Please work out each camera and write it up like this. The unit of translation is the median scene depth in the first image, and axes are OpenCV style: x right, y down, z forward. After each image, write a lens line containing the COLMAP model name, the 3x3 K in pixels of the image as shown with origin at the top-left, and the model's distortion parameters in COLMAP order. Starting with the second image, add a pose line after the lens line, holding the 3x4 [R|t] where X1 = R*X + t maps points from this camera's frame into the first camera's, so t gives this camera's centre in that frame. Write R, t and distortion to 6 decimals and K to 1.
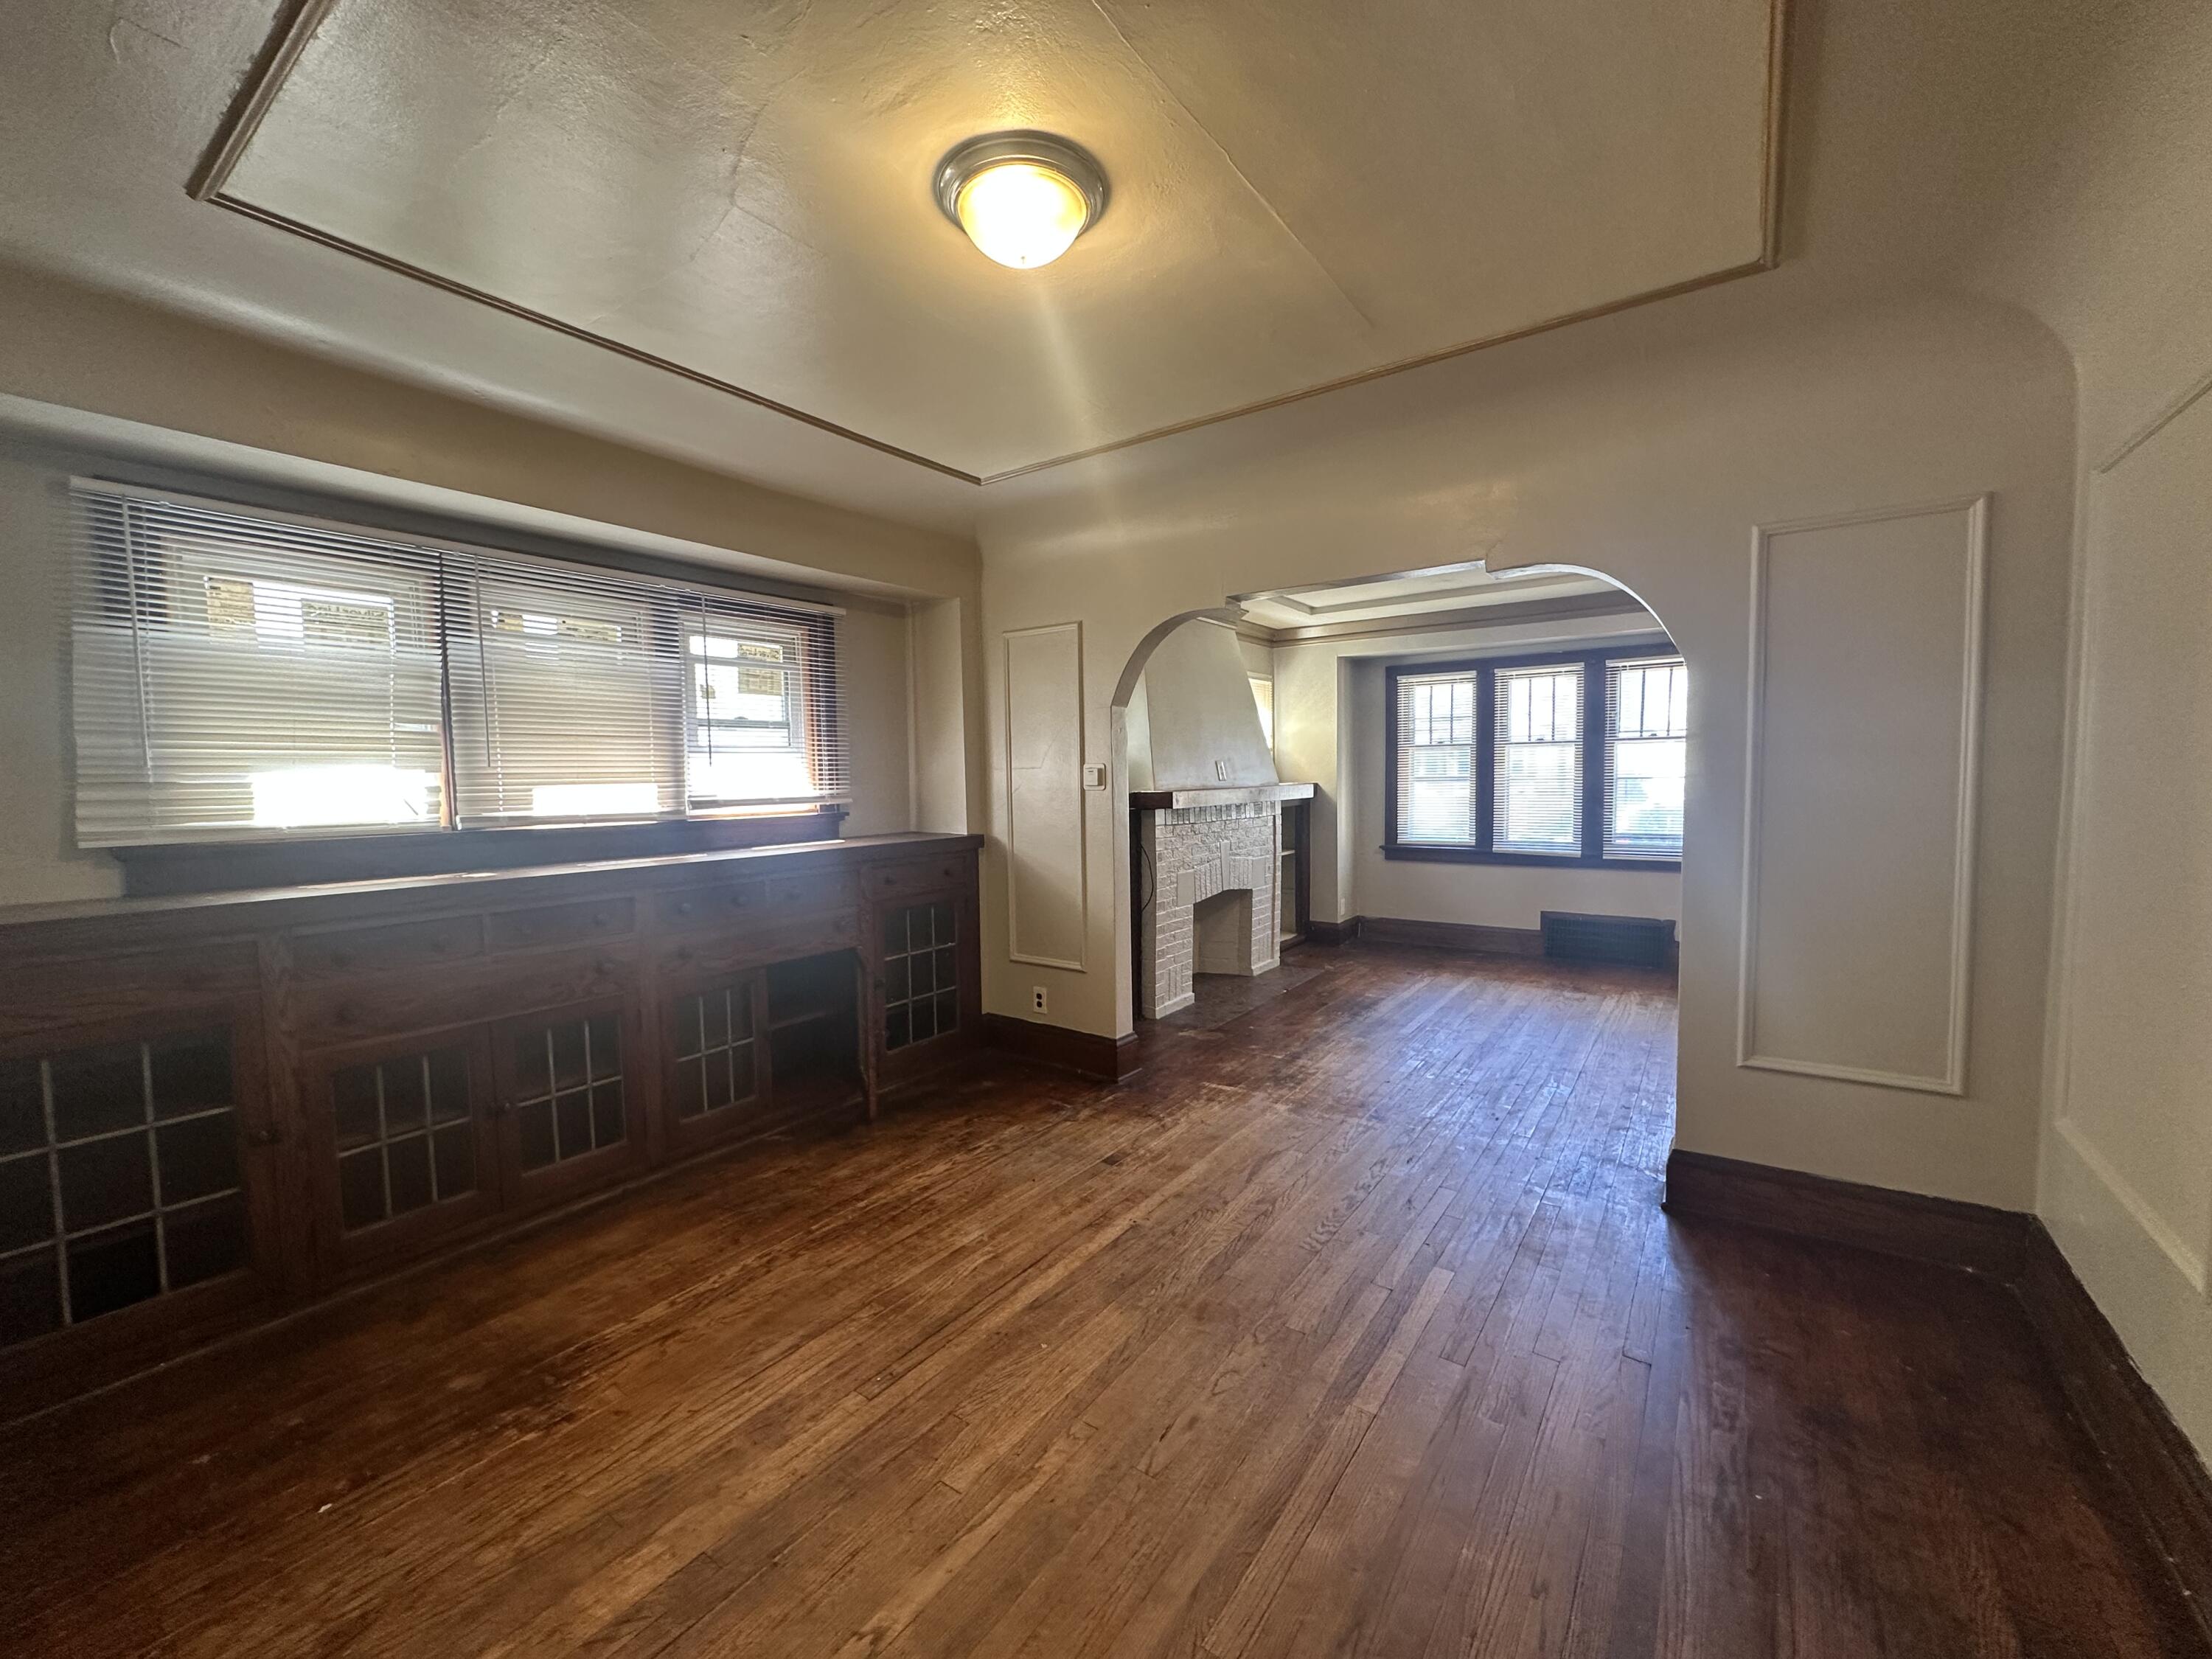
lens RADIAL K [[885.0, 0, 1105.6], [0, 885.0, 834.2], [0, 0, 1]] dist [-0.001675, -0.000256]
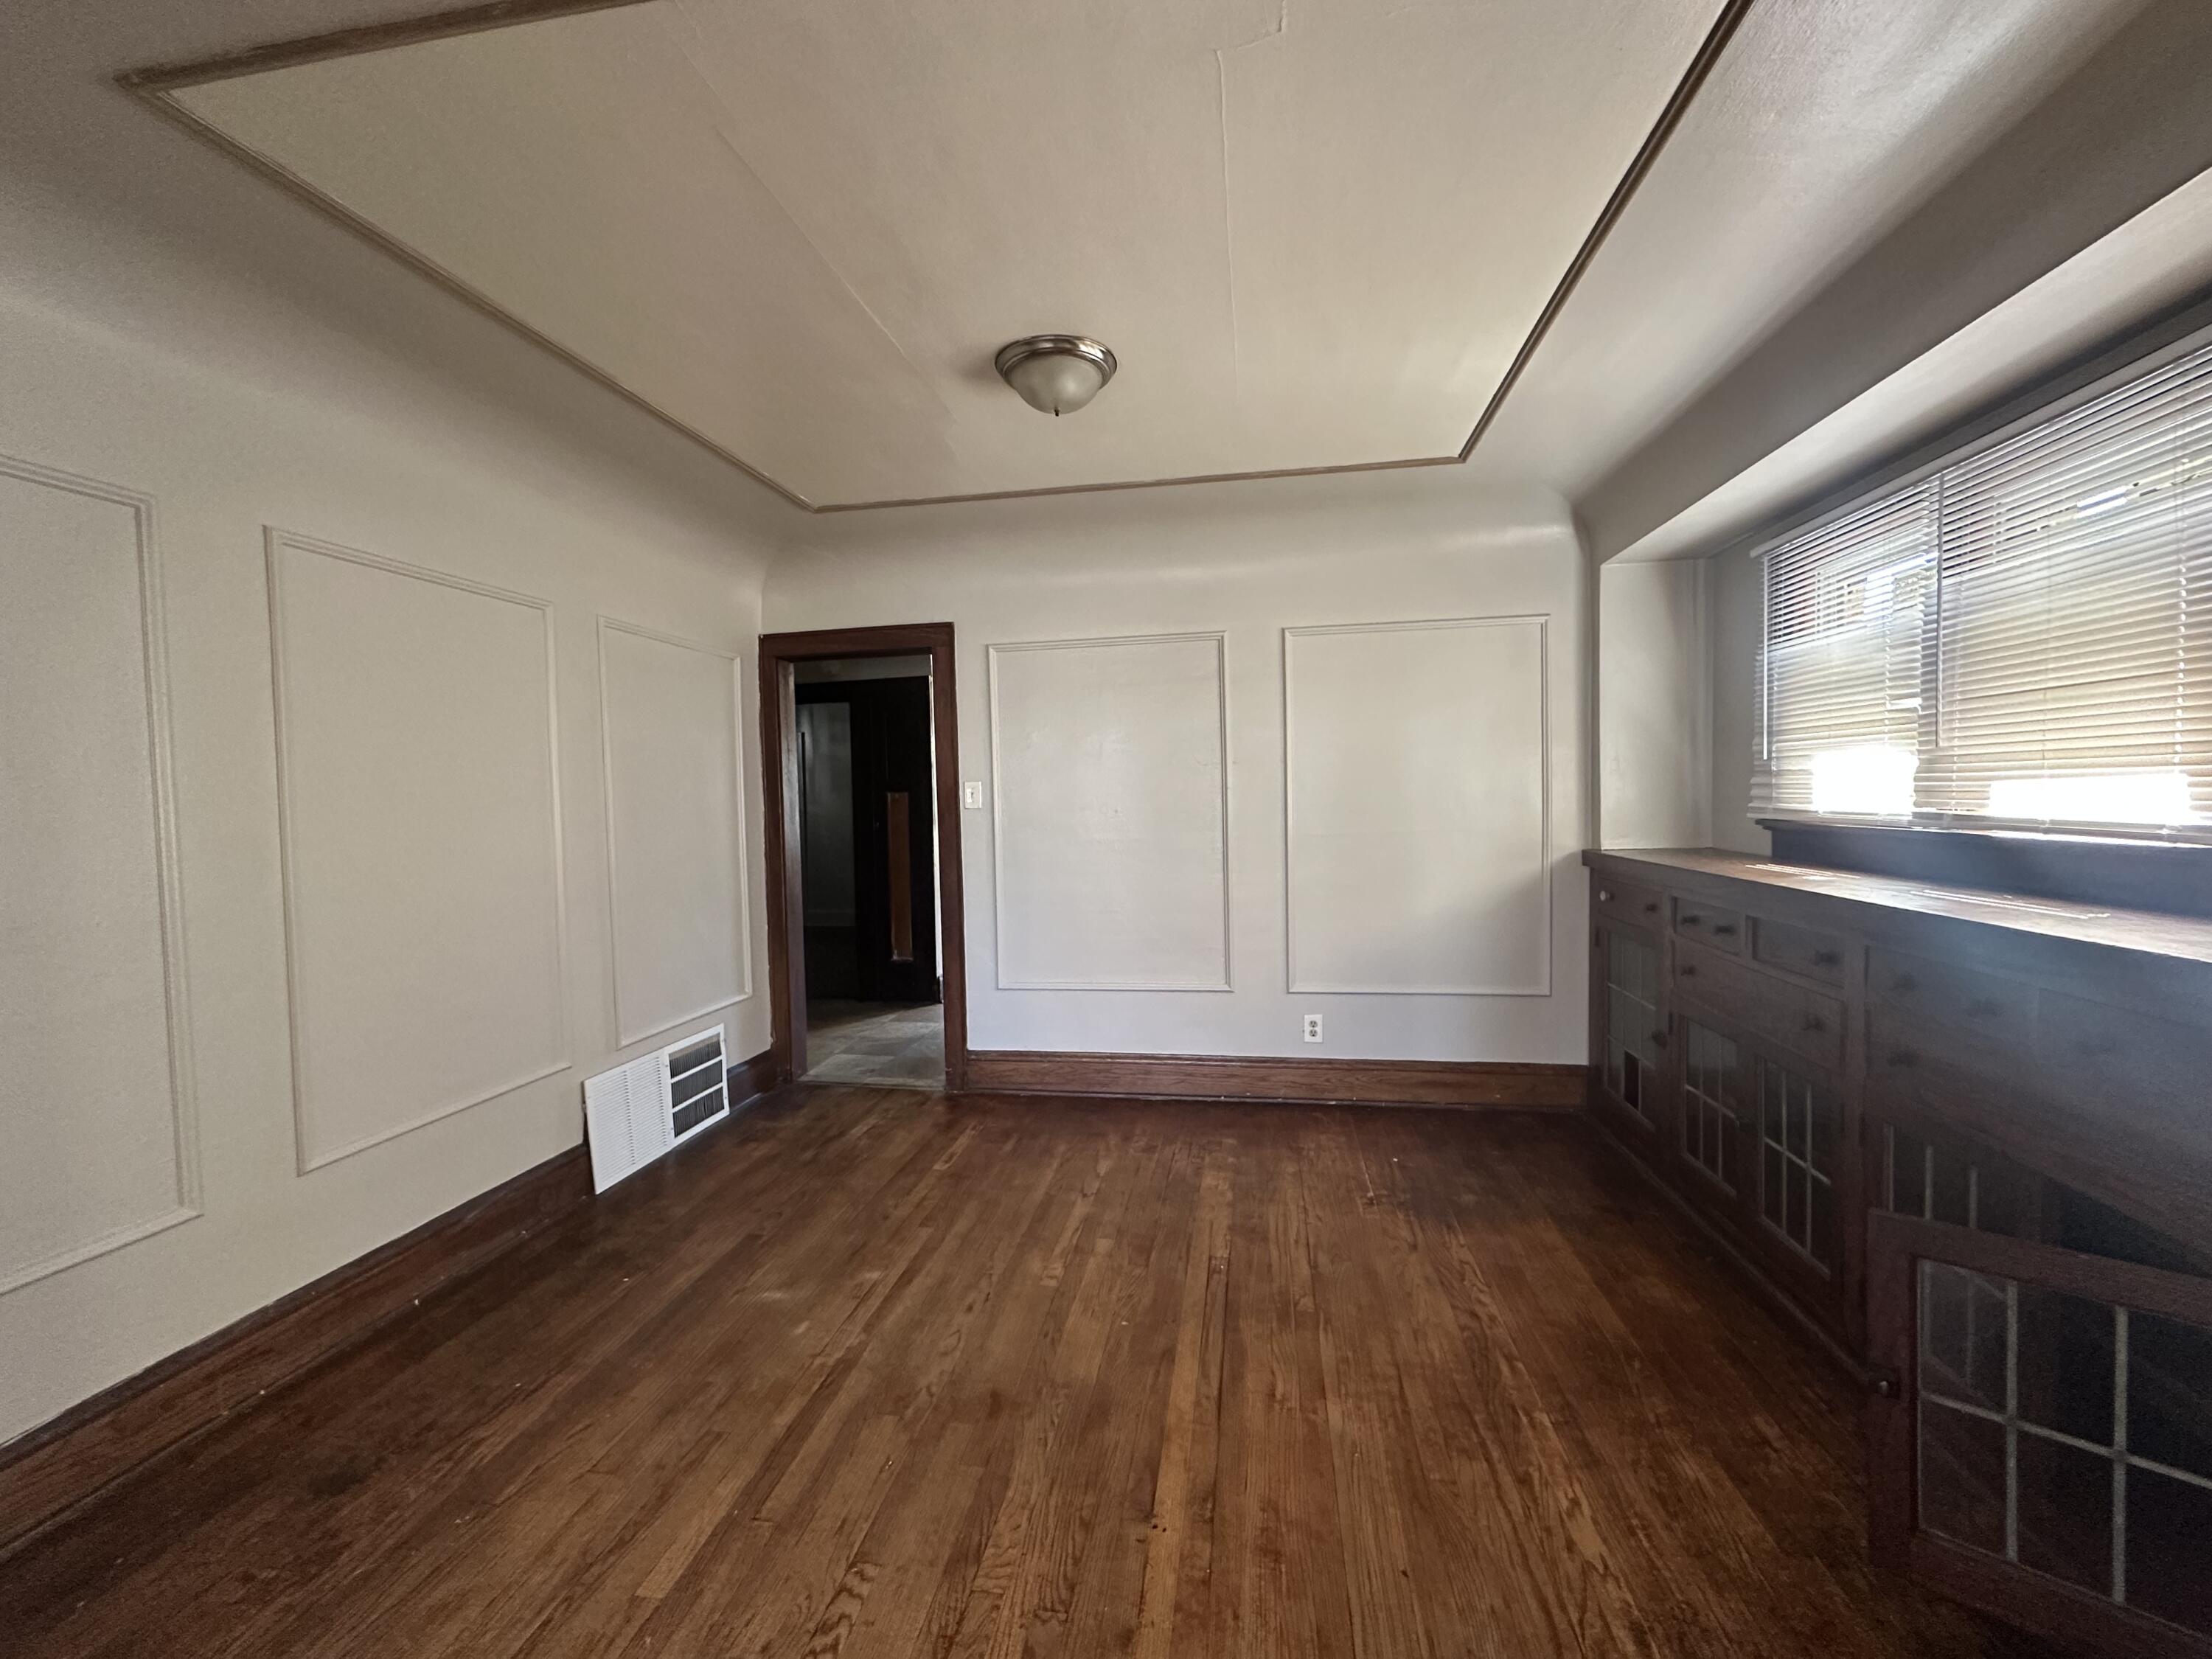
lens RADIAL K [[885.0, 0, 1106.4], [0, 885.0, 823.6], [0, 0, 1]] dist [-0.001675, -0.000256]
pose [[-0.898452, 0.051018, -0.436097, 0.351582], [0.009604, 0.995272, 0.096648, -0.115320], [0.438966, 0.082645, -0.894695, 1.731251]]
